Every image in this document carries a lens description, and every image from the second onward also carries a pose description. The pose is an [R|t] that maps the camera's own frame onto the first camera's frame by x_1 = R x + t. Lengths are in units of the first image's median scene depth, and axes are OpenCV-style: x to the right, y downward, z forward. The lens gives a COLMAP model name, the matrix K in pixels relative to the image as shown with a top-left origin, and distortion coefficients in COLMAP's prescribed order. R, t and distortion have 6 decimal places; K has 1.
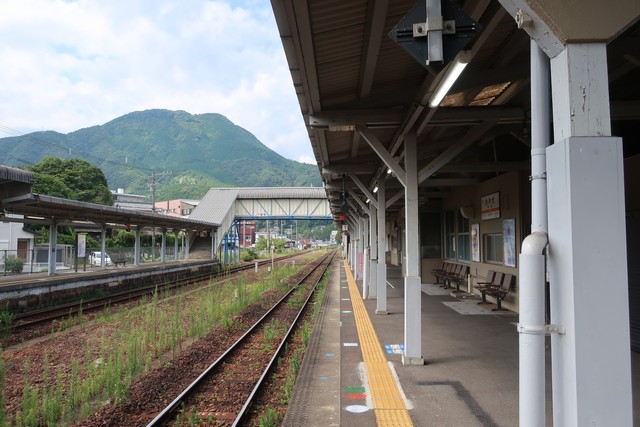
lens RADIAL K [[504.5, 0, 320.5], [0, 504.5, 214.5], [0, 0, 1]] dist [-0.006383, 0.003740]
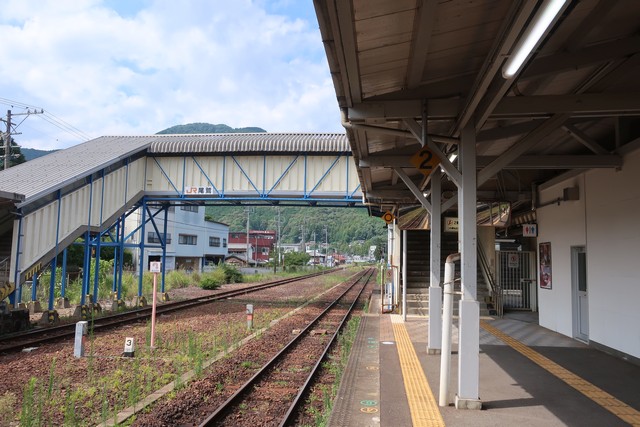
lens RADIAL K [[504.5, 0, 320.5], [0, 504.5, 214.5], [0, 0, 1]] dist [-0.006383, 0.003740]
pose [[0.996876, 0.012358, -0.078015, 0.015607], [-0.014719, 0.999449, -0.029760, 0.023796], [0.077604, 0.030816, 0.996508, 0.410594]]
